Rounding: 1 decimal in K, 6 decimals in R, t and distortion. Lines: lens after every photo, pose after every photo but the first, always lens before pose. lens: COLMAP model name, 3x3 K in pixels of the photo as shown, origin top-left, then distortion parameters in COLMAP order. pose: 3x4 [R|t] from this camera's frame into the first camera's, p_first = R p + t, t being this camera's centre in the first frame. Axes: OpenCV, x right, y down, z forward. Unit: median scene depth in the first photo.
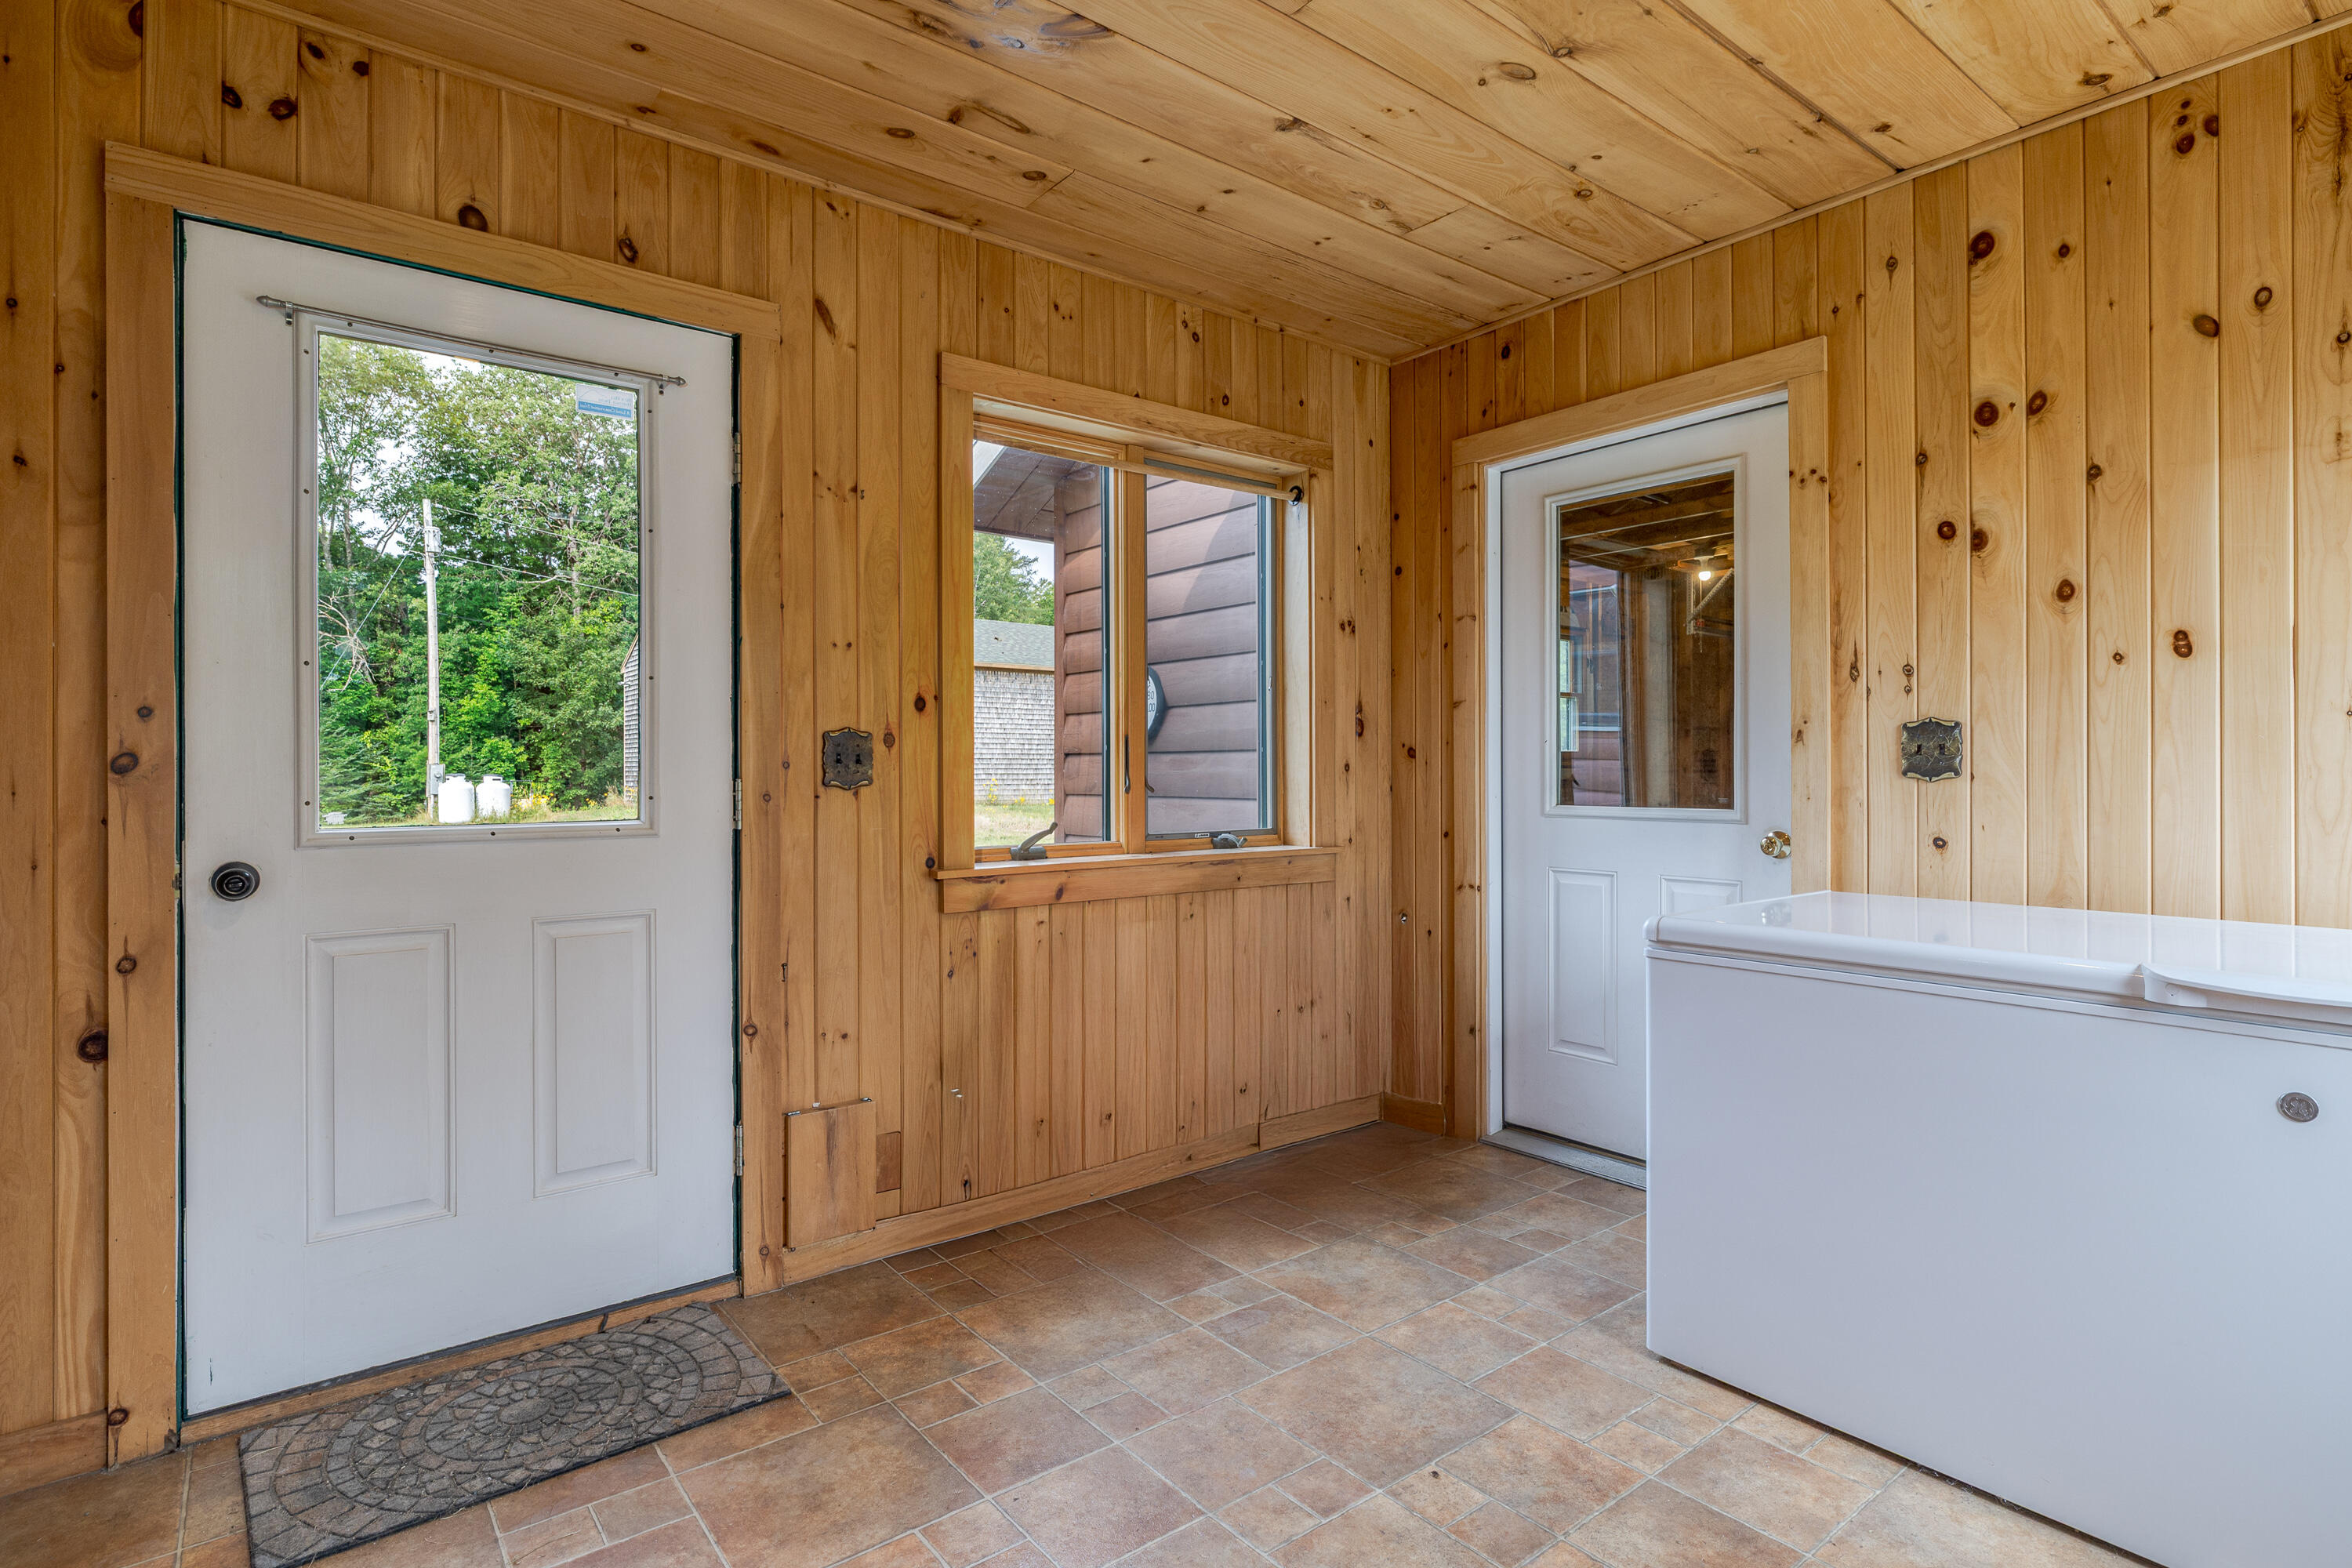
lens RADIAL K [[1171.6, 0, 1172.6], [0, 1171.6, 775.8], [0, 0, 1]] dist [-0.004638, 0.002080]
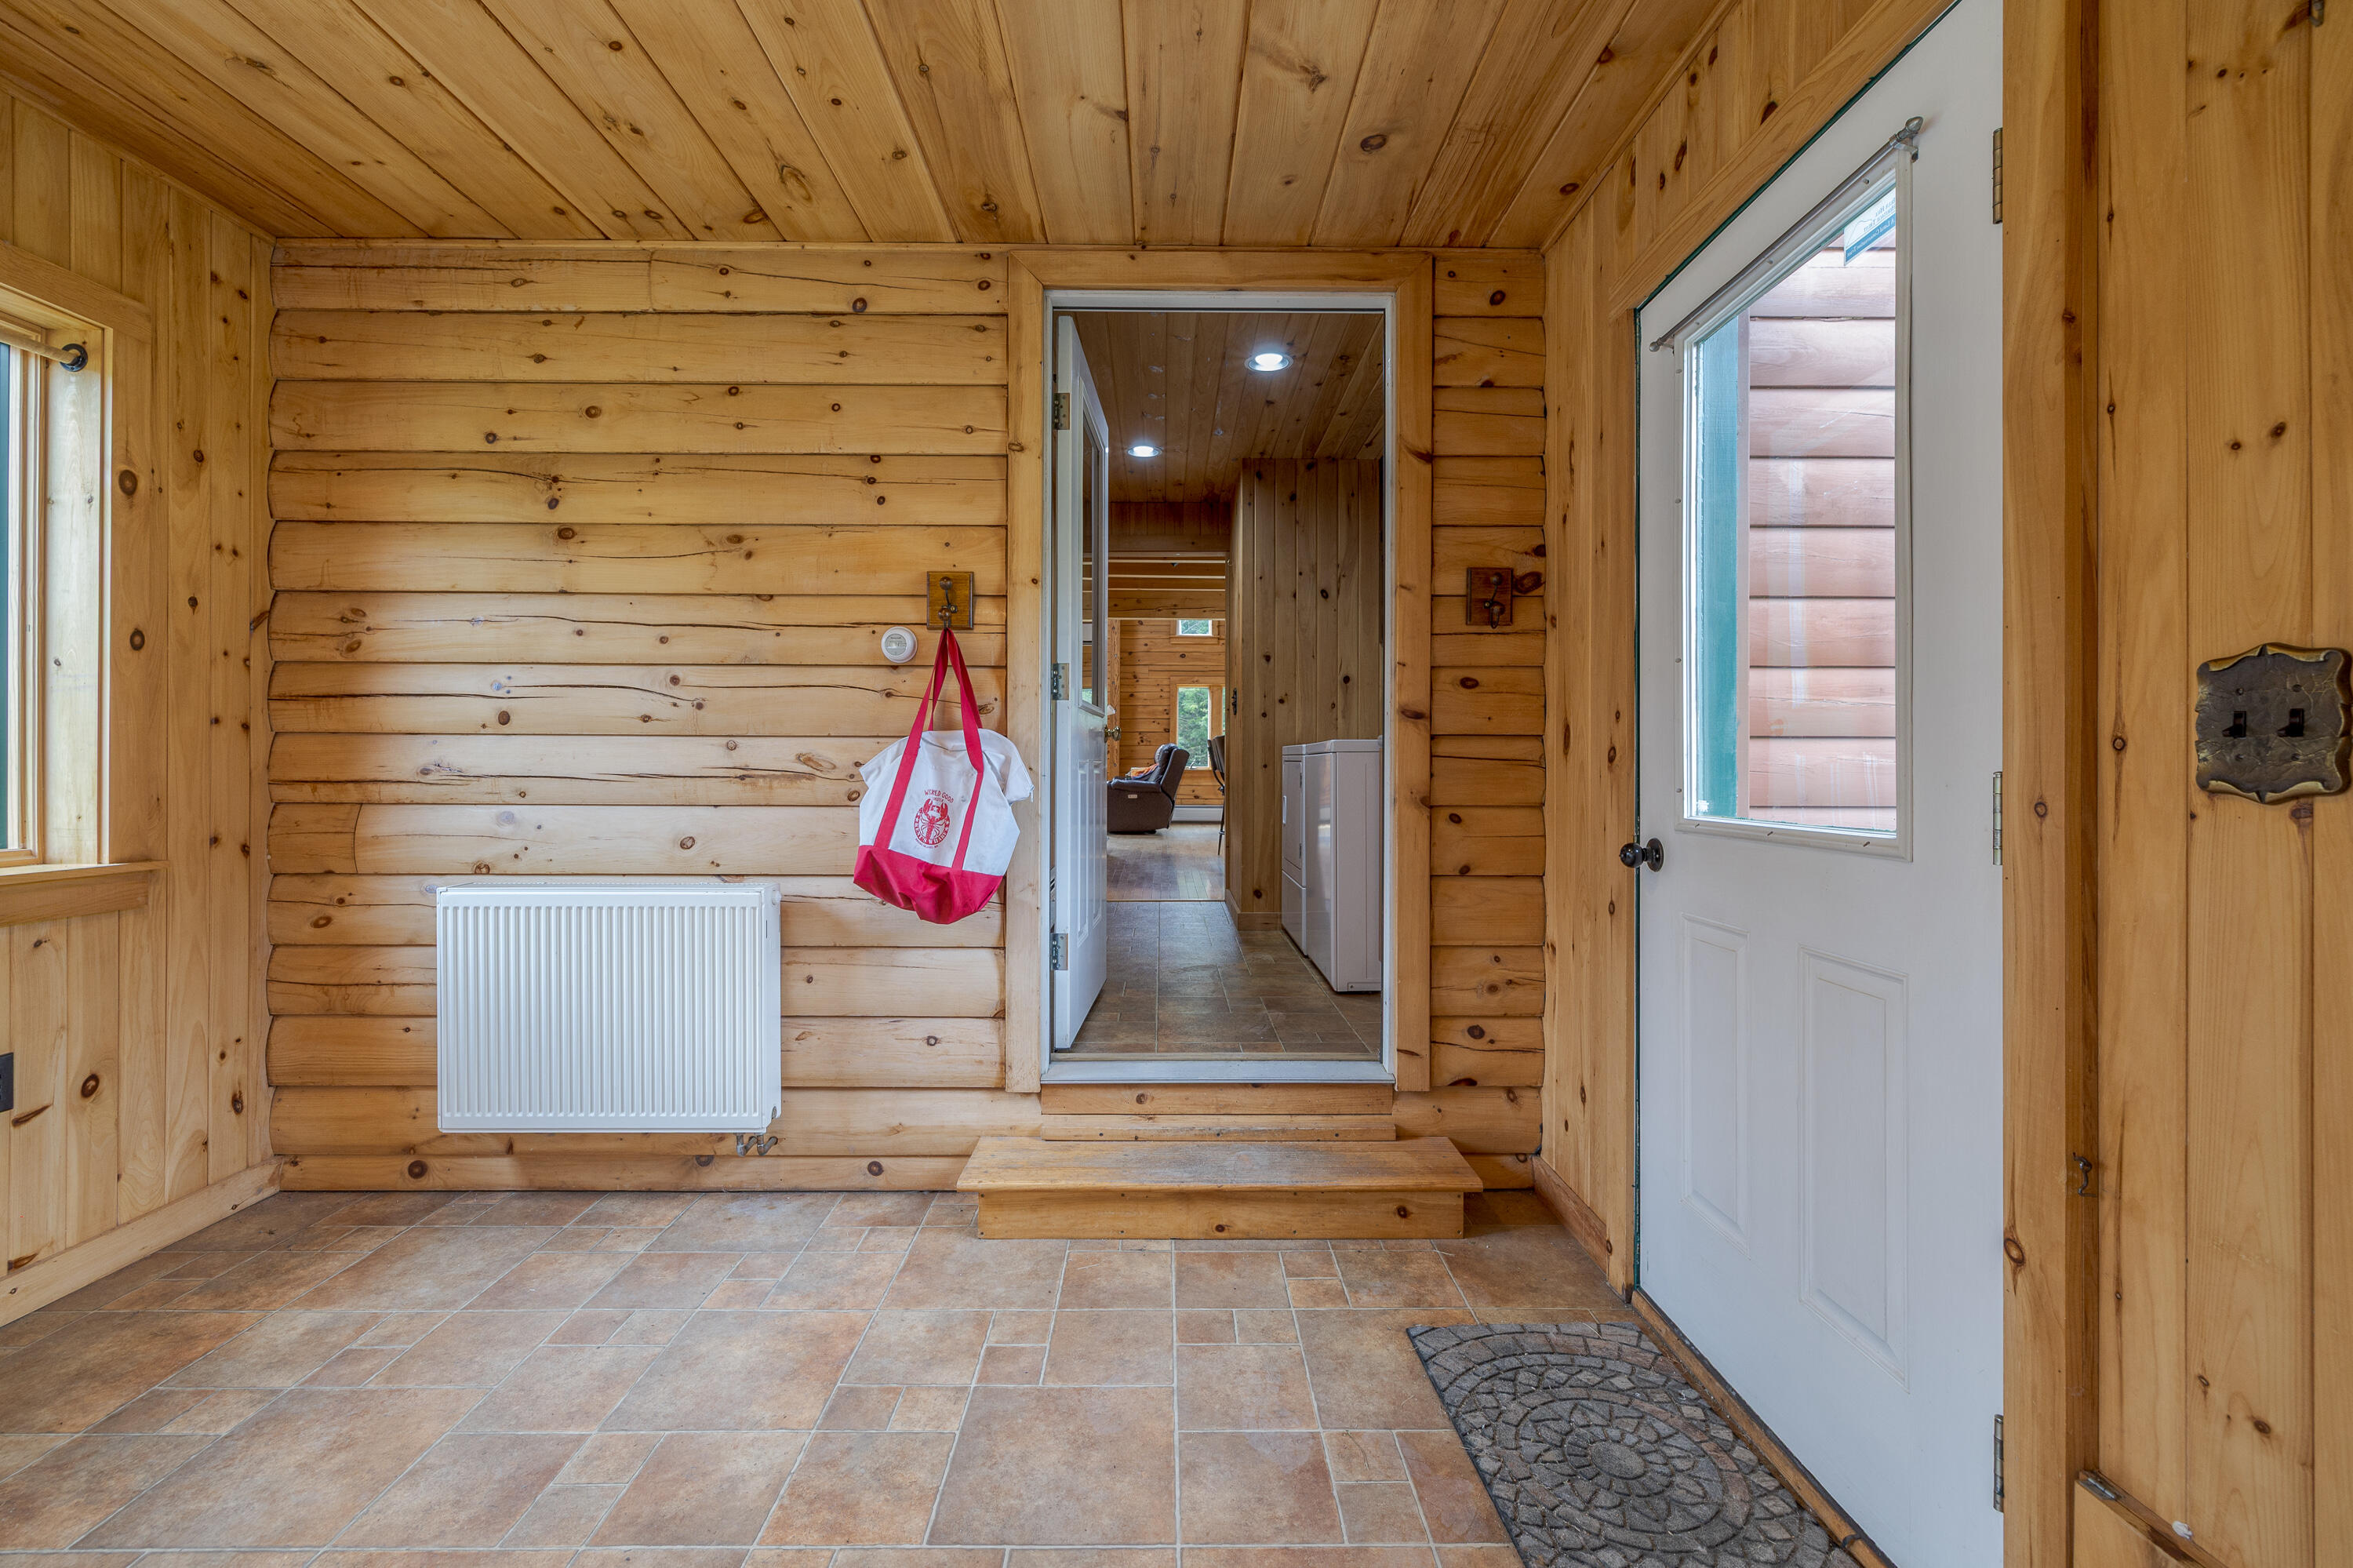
lens RADIAL K [[995.3, 0, 1176.8], [0, 995.3, 766.1], [0, 0, 1]] dist [0.002813, -0.000485]
pose [[-0.604743, -0.000289, -0.796421, 0.215532], [-0.004504, 0.999985, 0.003058, 0.000257], [0.796408, 0.005436, -0.604735, 0.937468]]
